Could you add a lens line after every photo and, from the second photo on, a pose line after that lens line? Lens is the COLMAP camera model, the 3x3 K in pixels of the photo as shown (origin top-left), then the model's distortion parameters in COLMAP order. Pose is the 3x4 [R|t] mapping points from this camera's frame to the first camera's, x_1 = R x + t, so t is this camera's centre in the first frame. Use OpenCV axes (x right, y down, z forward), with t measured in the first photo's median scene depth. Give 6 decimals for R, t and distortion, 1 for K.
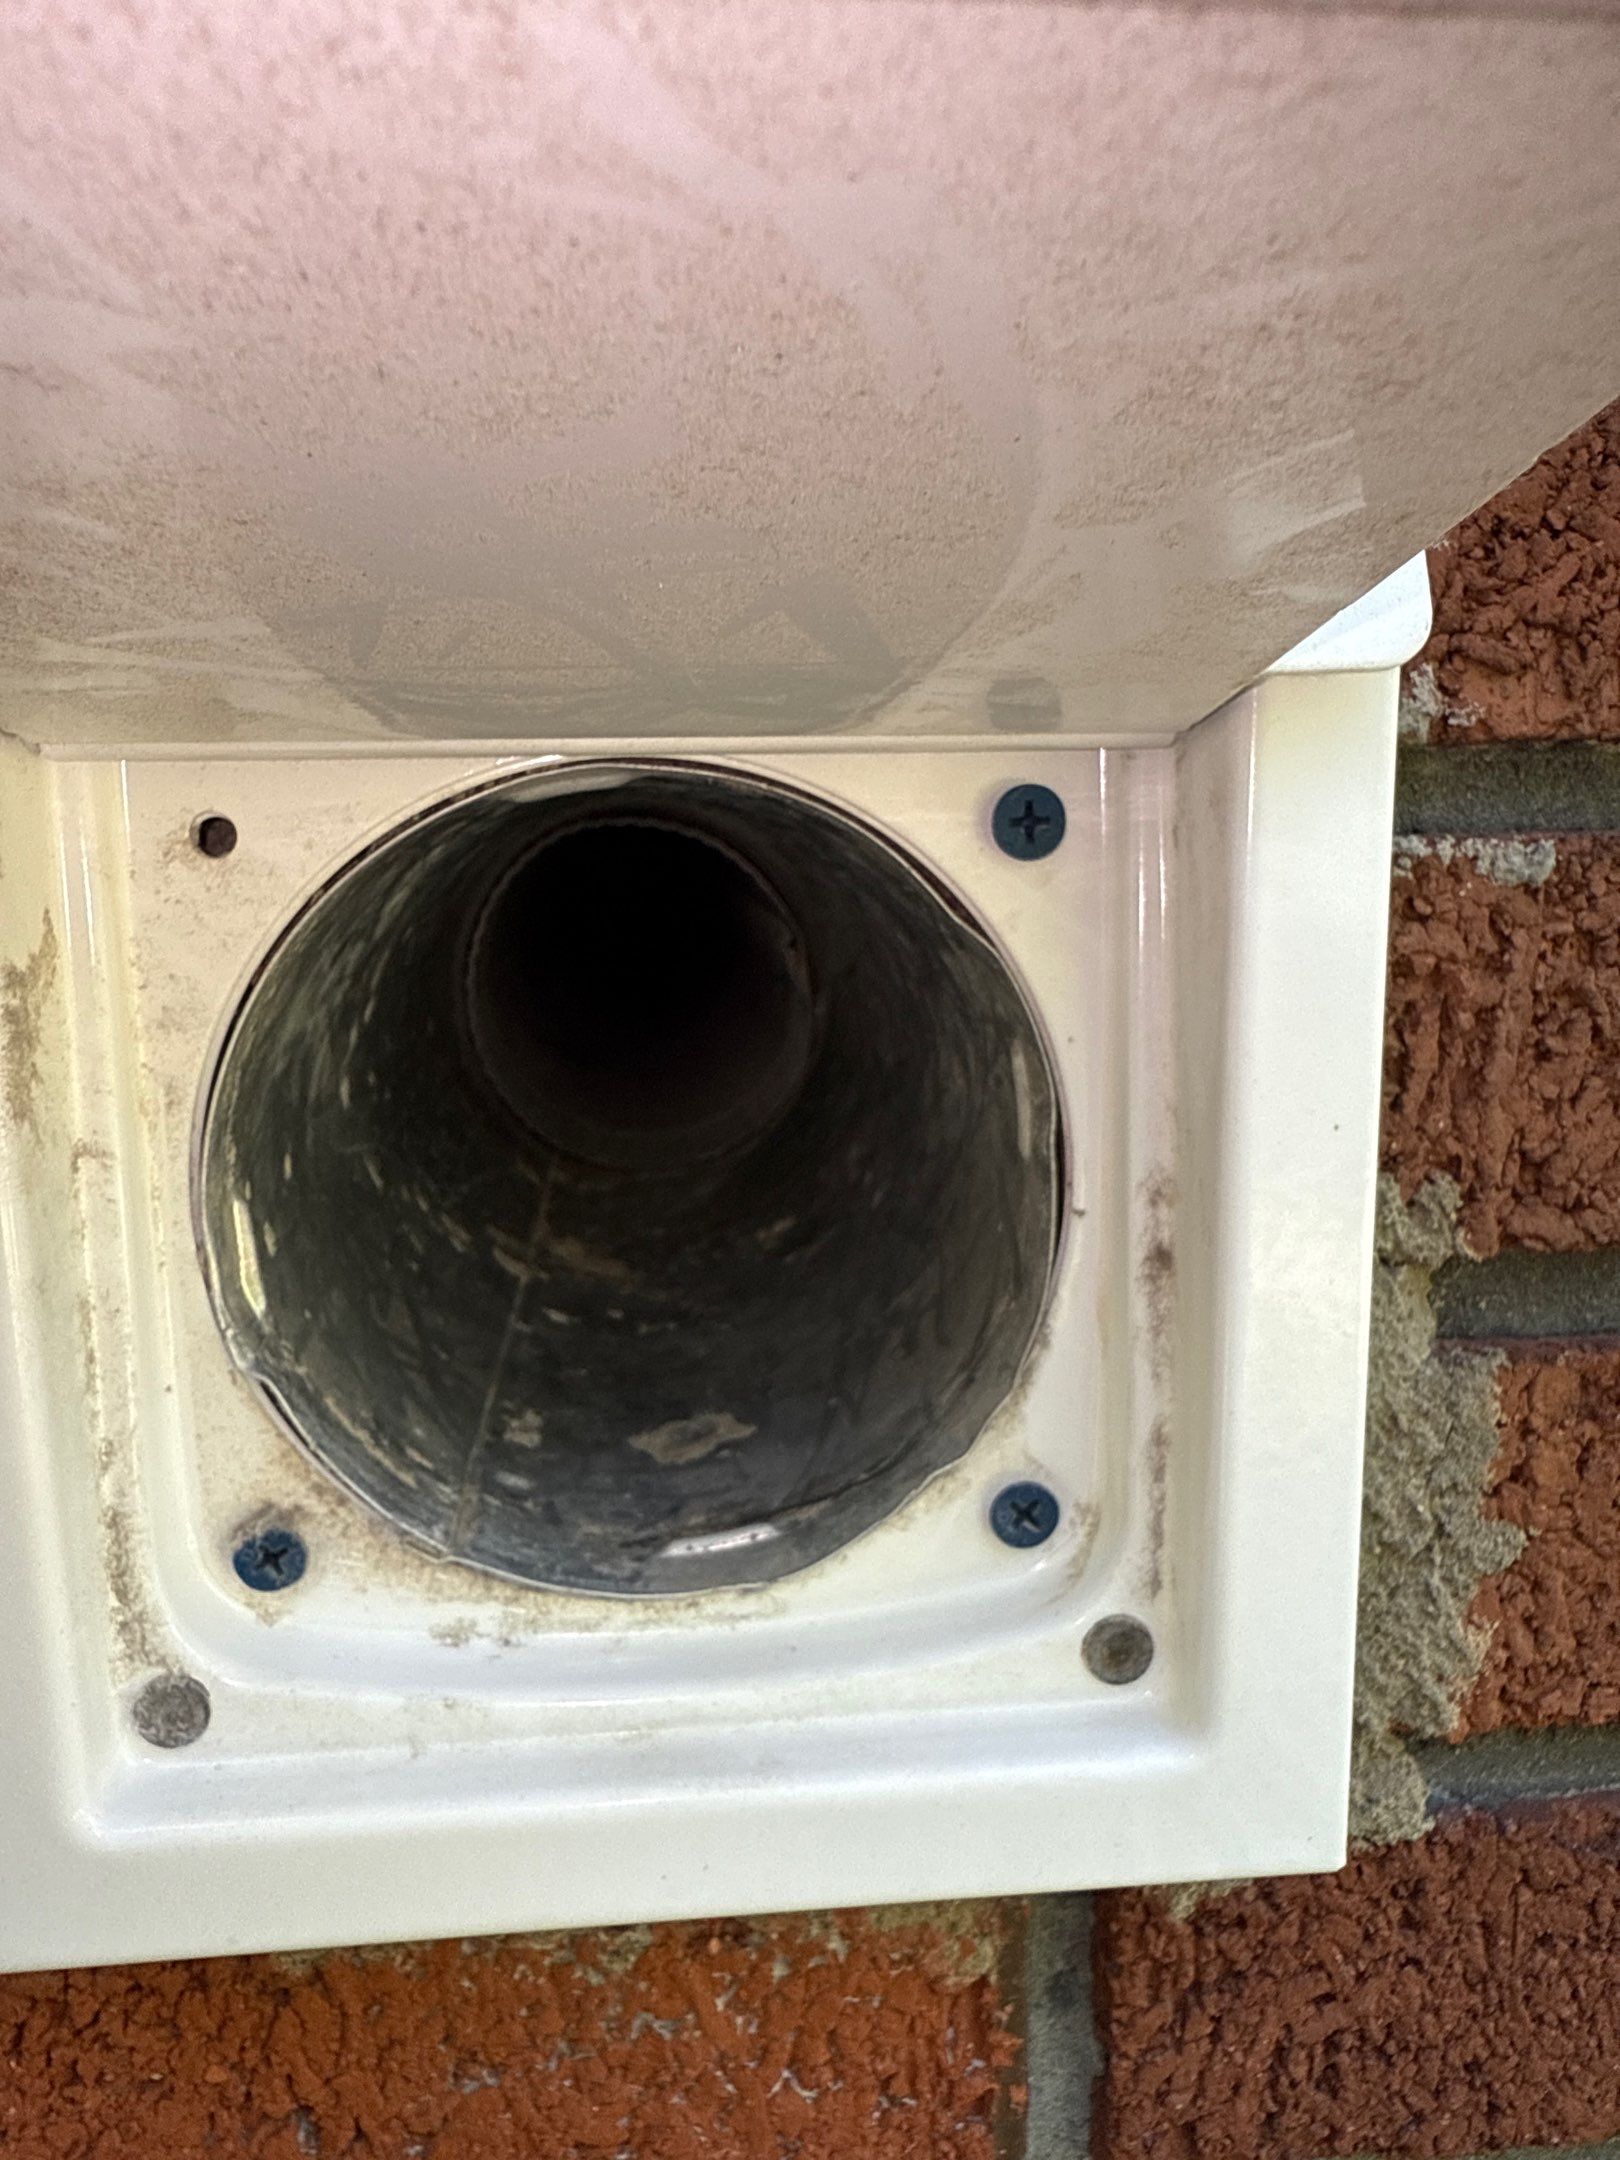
lens RADIAL K [[1579.7, 0, 806.1], [0, 1579.7, 1083.5], [0, 0, 1]] dist [-0.006898, 0.006546]
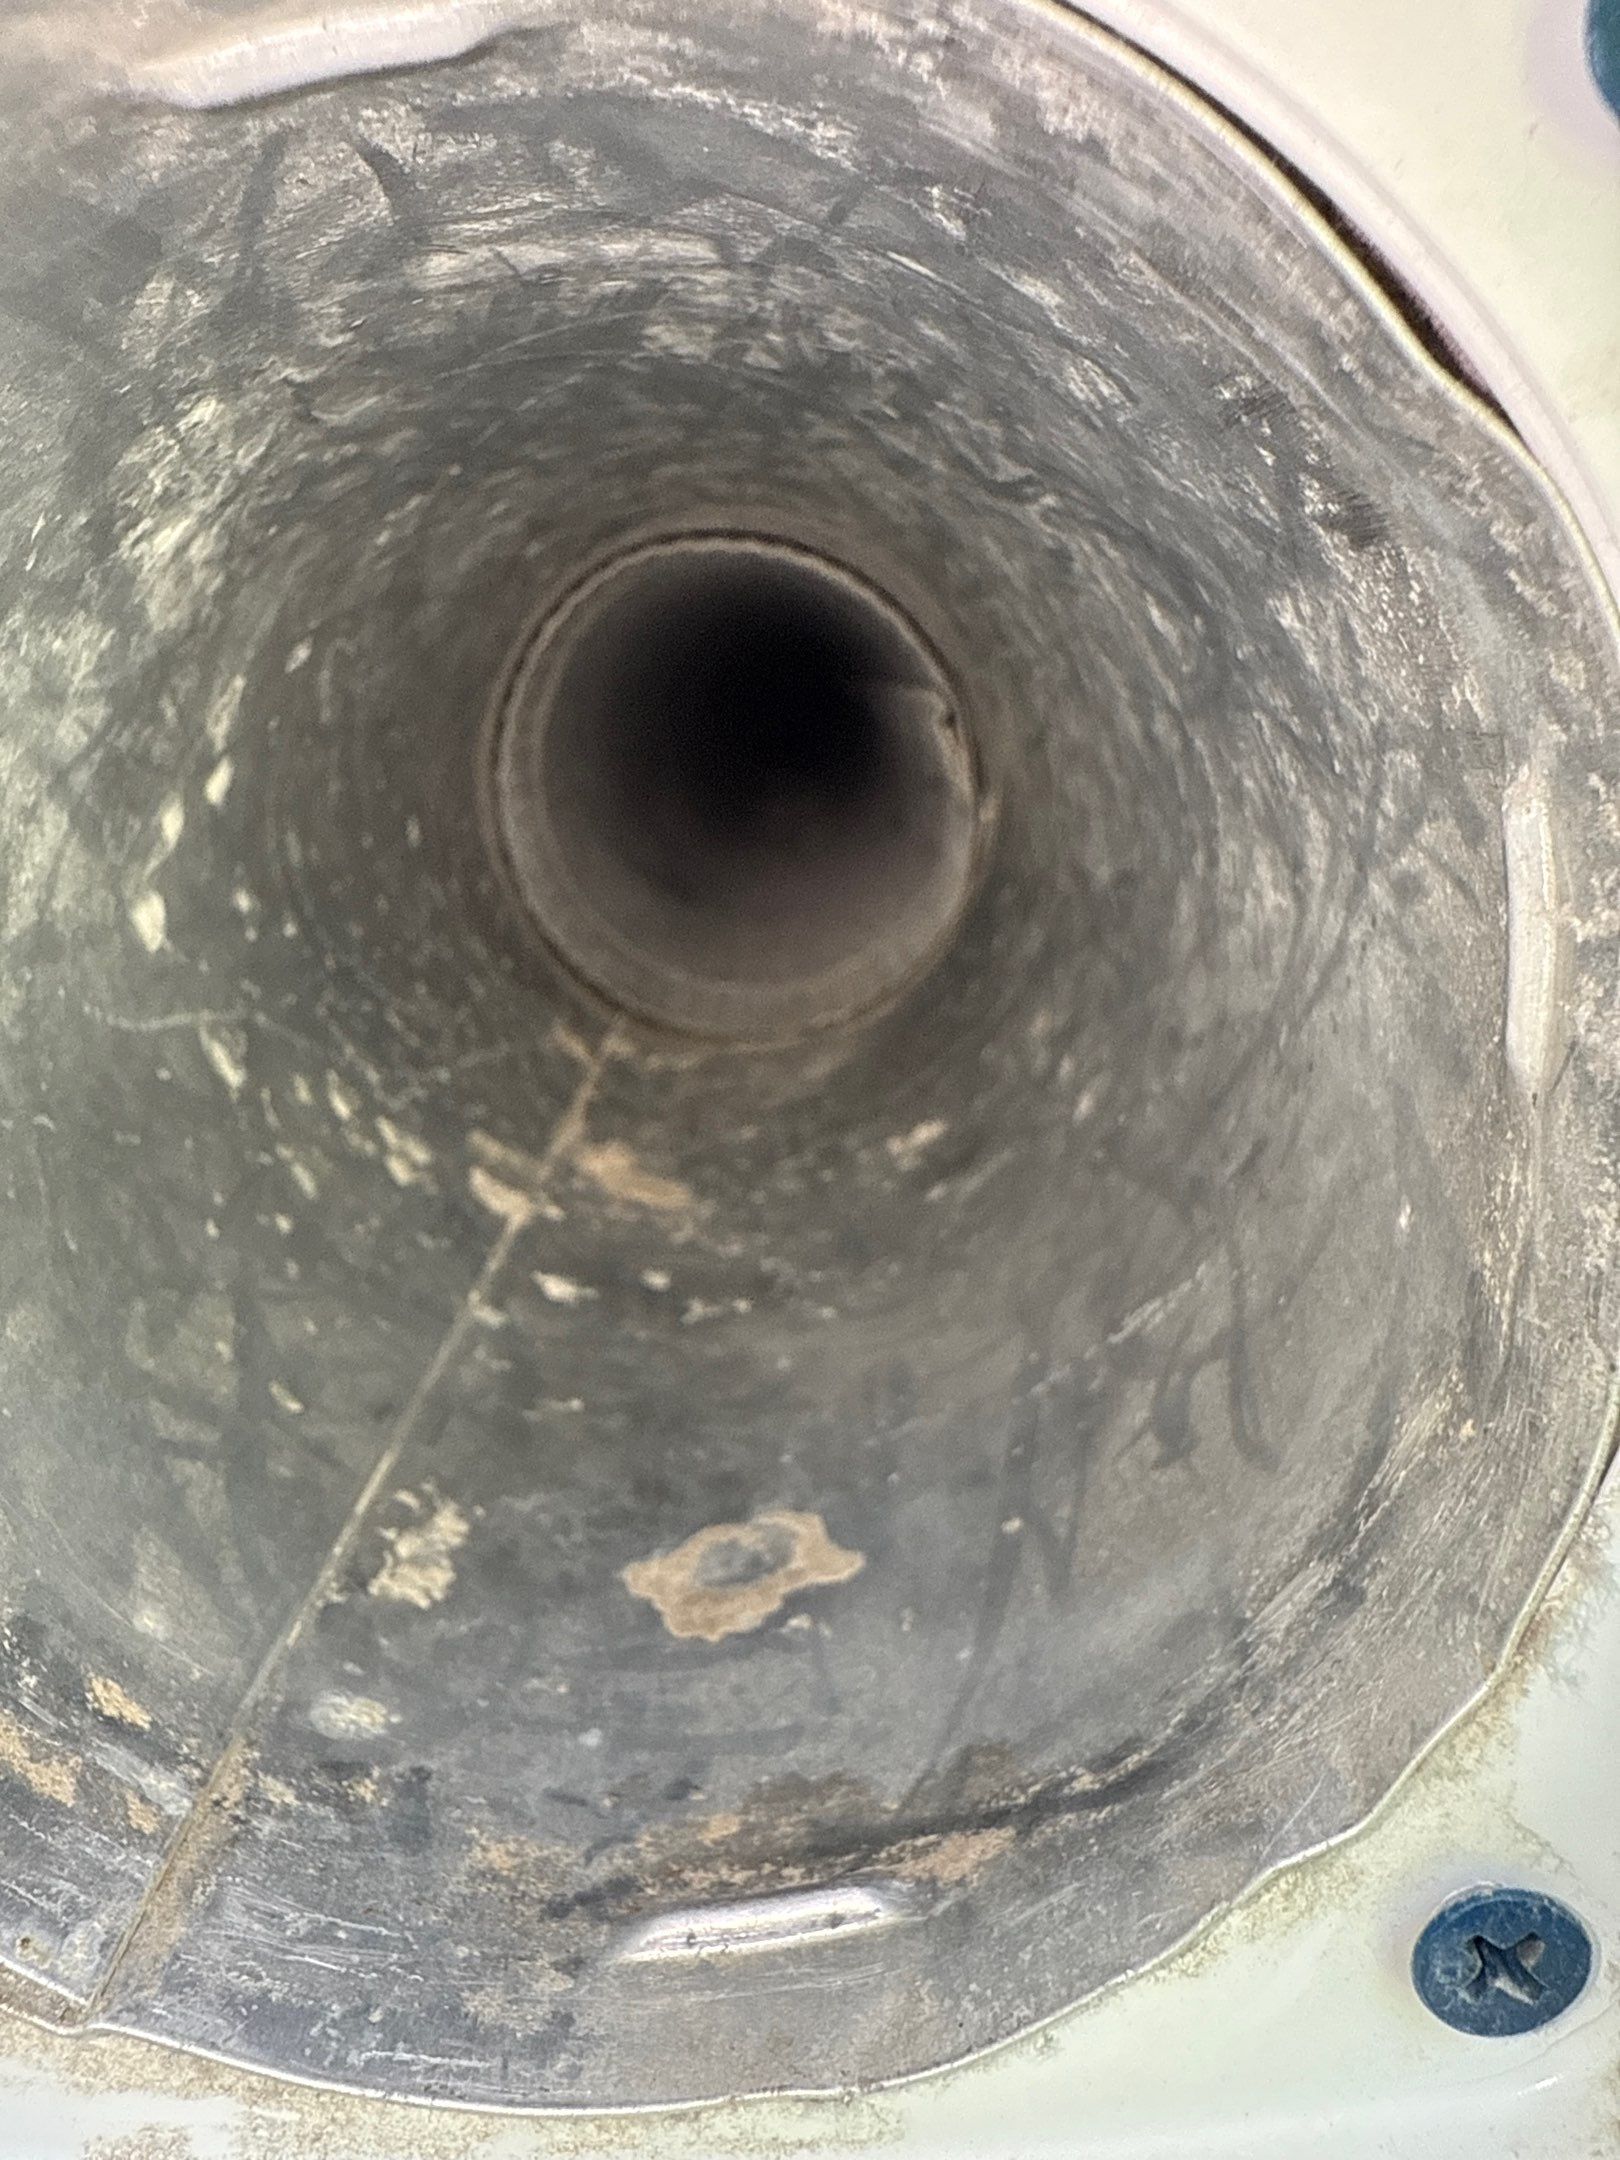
lens RADIAL K [[1579.7, 0, 805.4], [0, 1579.7, 1077.8], [0, 0, 1]] dist [-0.006898, 0.006546]
pose [[0.994919, 0.010932, -0.100085, 0.000168], [-0.001646, 0.995720, 0.092404, 0.008327], [0.100667, -0.091769, 0.990679, 0.432481]]
